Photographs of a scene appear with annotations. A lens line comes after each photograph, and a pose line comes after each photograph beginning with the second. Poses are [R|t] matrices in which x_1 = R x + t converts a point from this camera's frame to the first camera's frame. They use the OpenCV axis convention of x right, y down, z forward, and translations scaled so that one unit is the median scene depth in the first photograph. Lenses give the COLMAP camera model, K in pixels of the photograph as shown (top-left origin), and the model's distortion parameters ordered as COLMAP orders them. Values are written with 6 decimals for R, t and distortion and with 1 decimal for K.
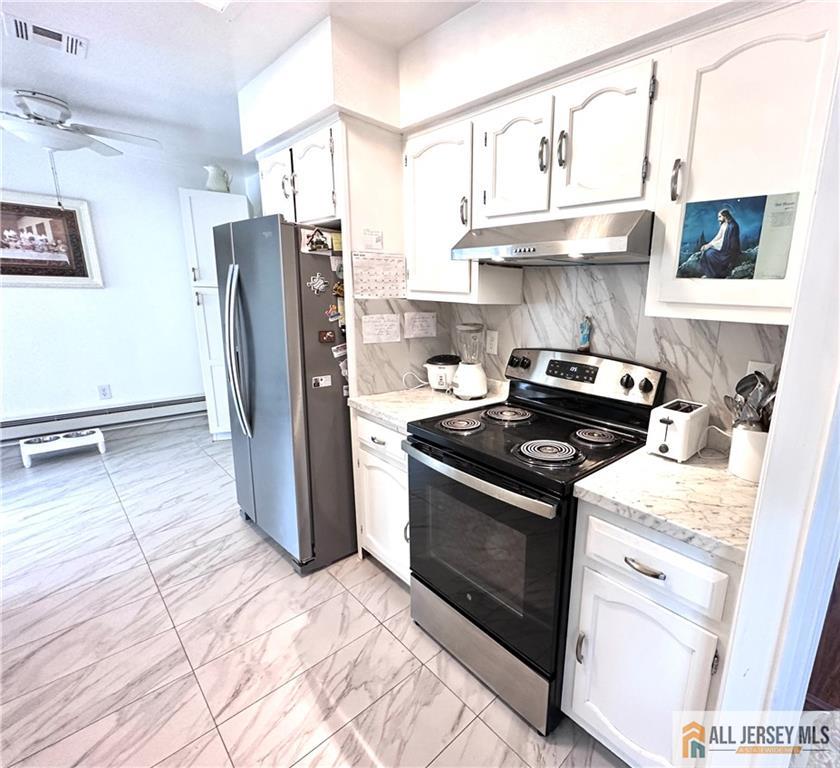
lens RADIAL K [[415.6, 0, 519.7], [0, 415.6, 387.7], [0, 0, 1]] dist [-0.001532, 0.000232]
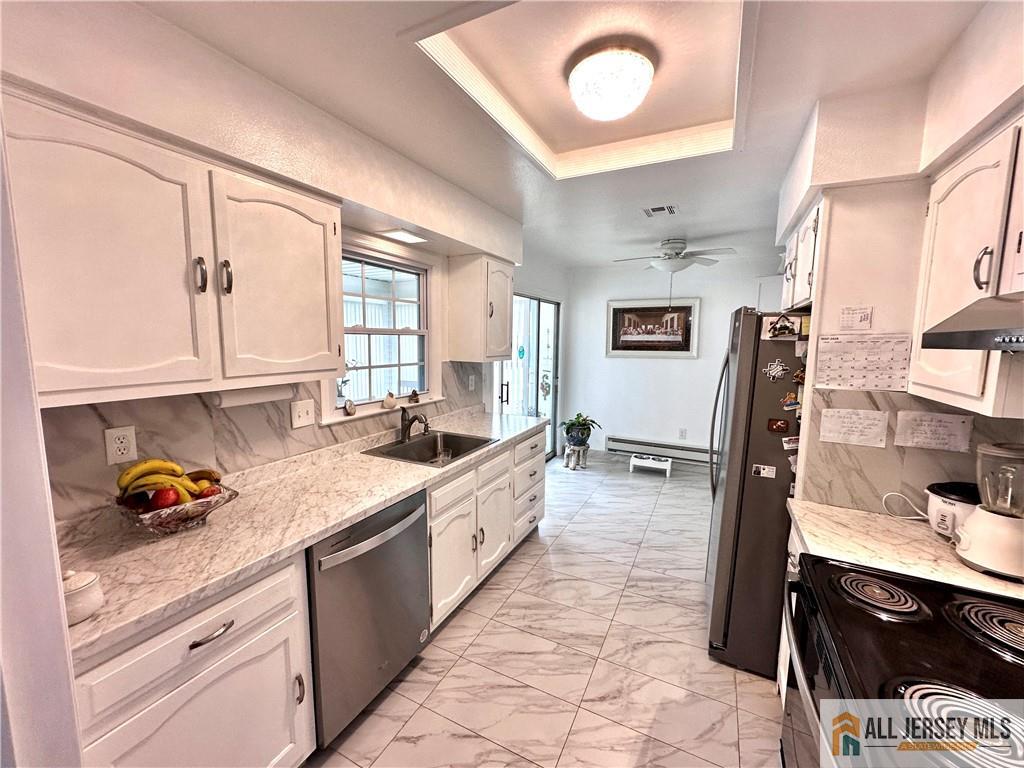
lens RADIAL K [[410.7, 0, 512.0], [0, 410.7, 384.0], [0, 0, 1]] dist [-0.003403, 0.000402]
pose [[0.246657, 0.075549, -0.966154, 0.258807], [-0.217076, 0.975931, 0.020894, -0.101129], [0.944478, 0.204575, 0.257120, 0.182454]]
